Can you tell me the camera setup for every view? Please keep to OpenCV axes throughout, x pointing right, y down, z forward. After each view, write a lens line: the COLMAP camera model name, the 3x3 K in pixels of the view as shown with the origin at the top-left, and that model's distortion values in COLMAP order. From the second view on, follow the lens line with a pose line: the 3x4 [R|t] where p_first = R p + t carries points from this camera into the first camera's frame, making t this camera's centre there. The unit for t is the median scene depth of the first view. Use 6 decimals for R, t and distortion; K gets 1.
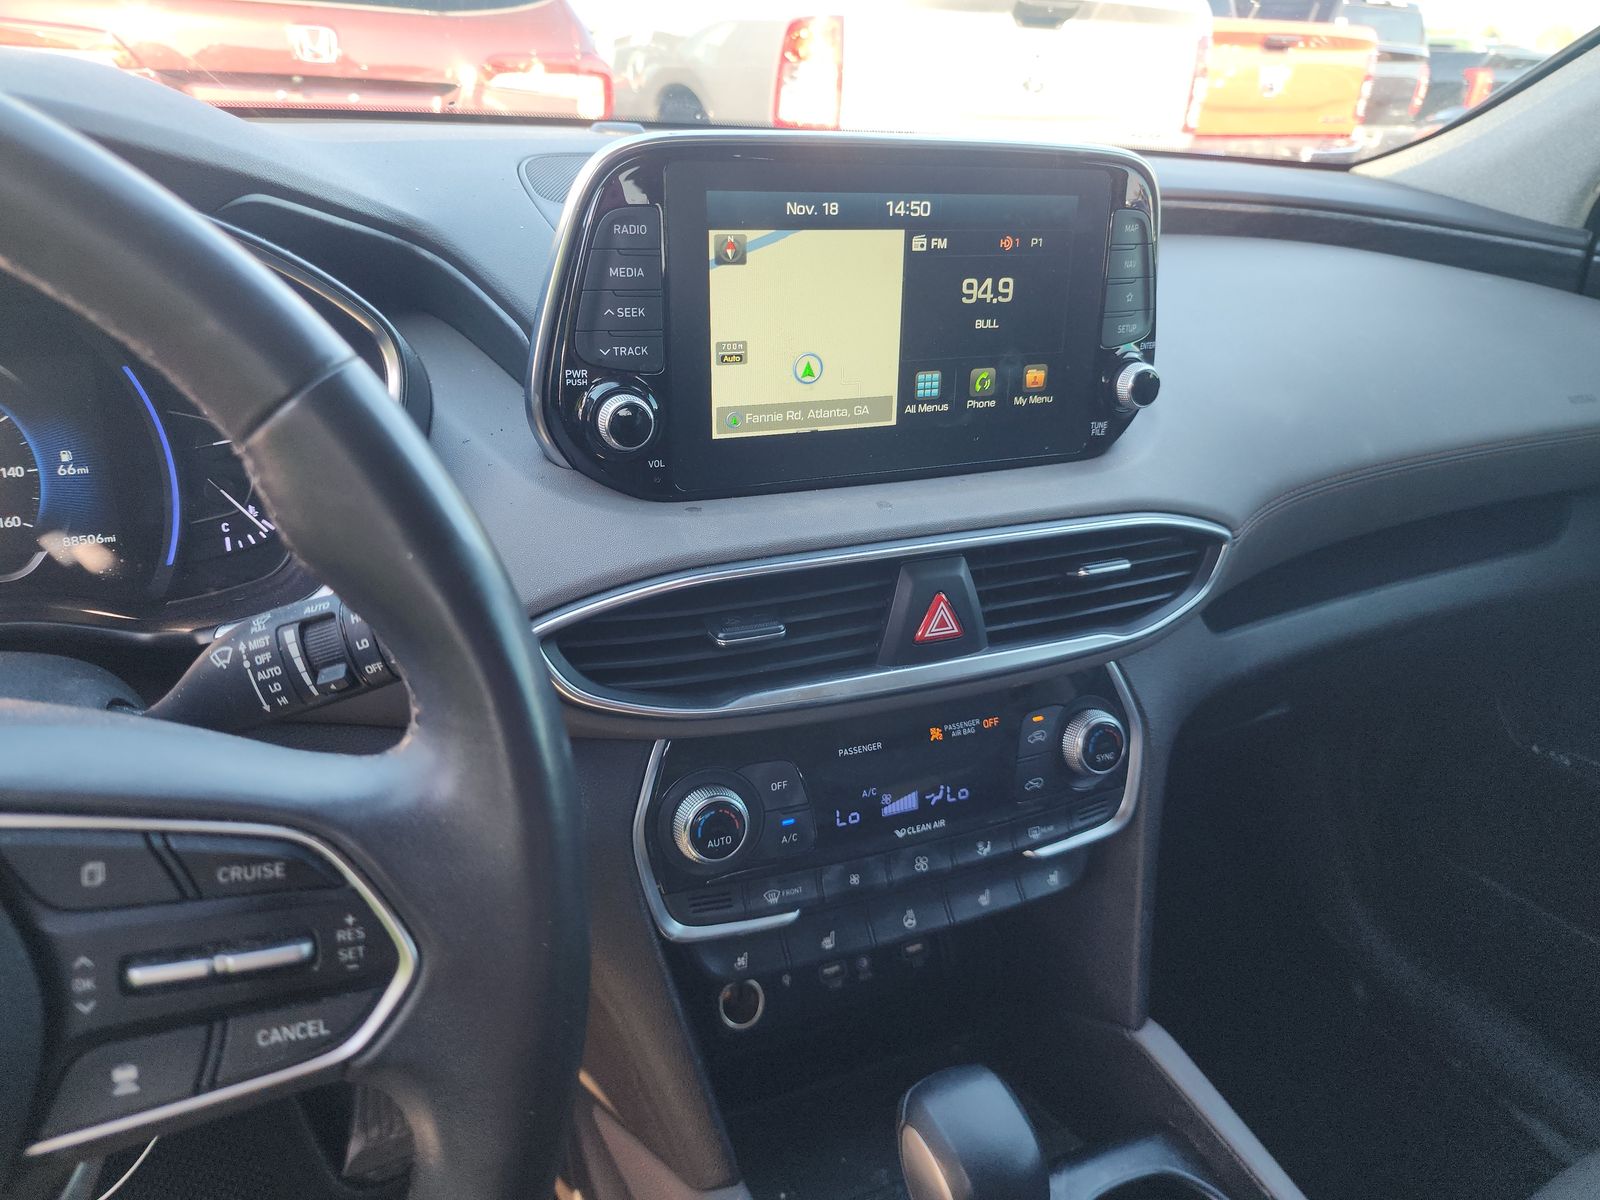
lens RADIAL K [[1082.8, 0, 787.8], [0, 1082.8, 601.7], [0, 0, 1]] dist [0.012117, -0.027088]
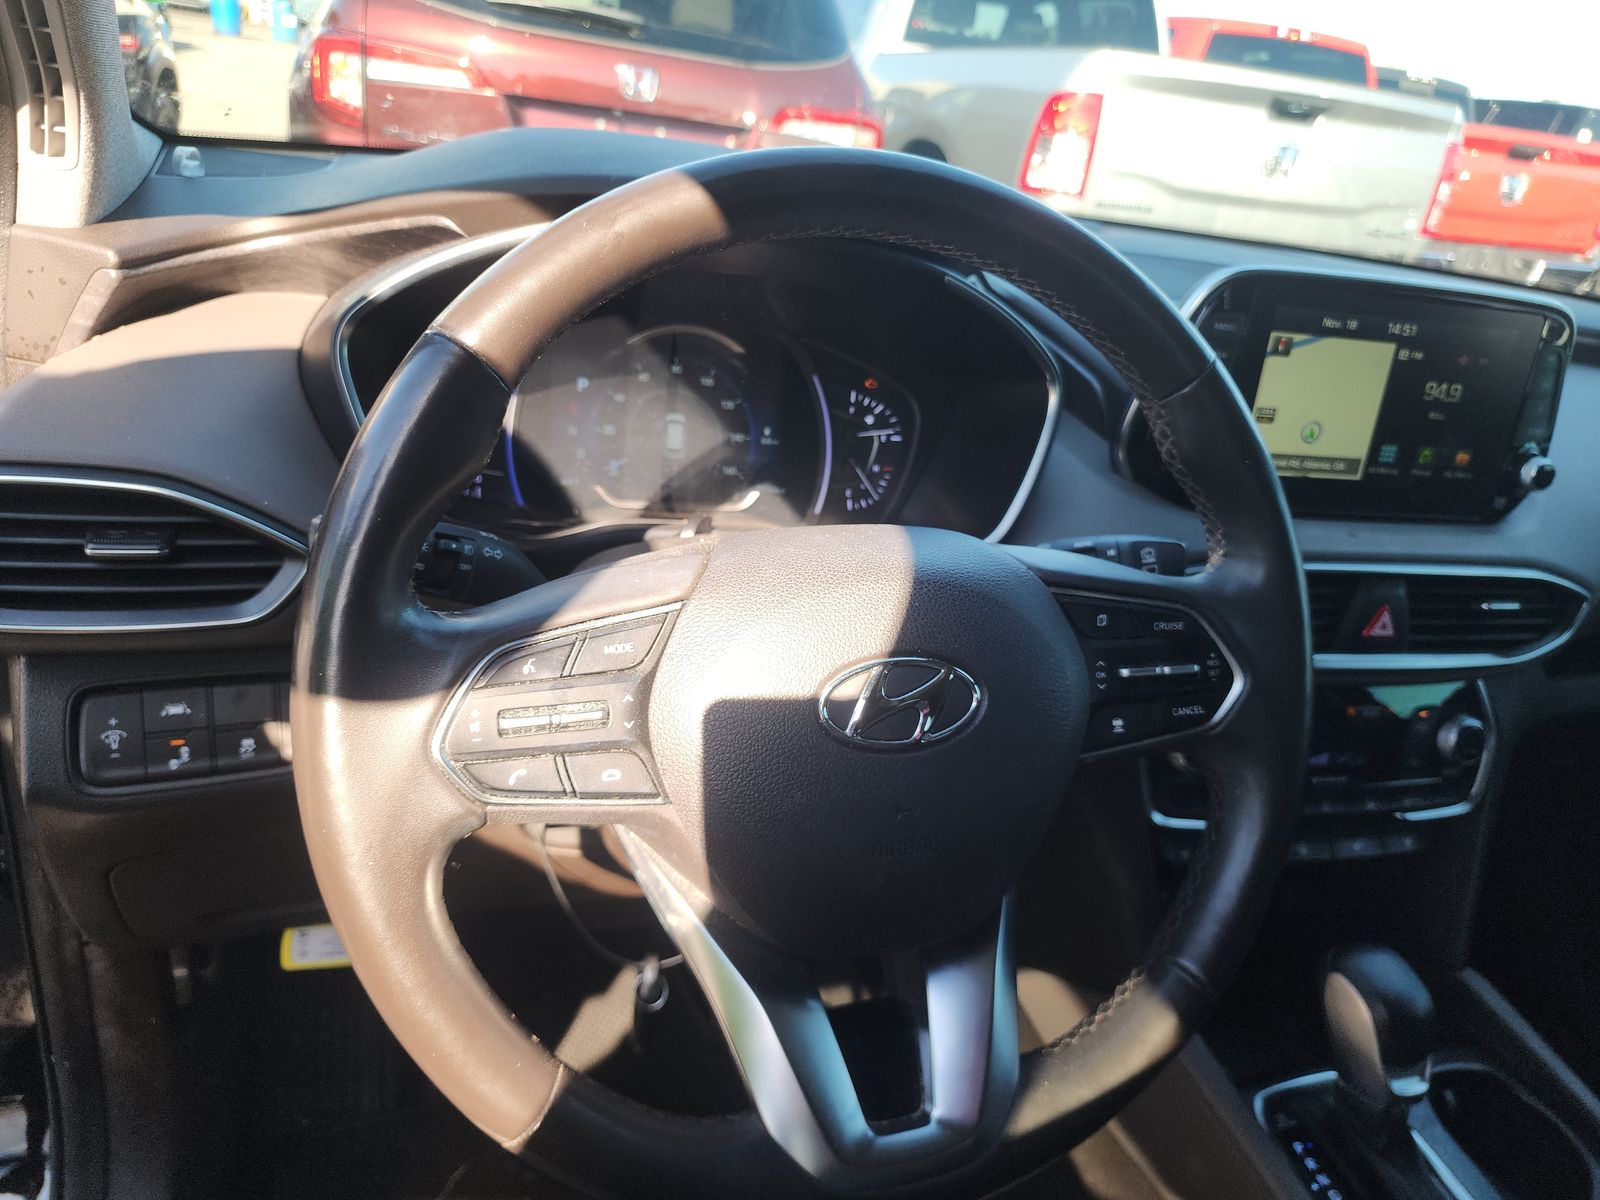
lens RADIAL K [[1082.8, 0, 801.2], [0, 1082.8, 600.8], [0, 0, 1]] dist [0.012117, -0.027088]
pose [[0.984689, 0.136518, -0.108400, -0.410141], [-0.140195, 0.989755, -0.027025, 0.119236], [0.103601, 0.041808, 0.993740, -0.414971]]
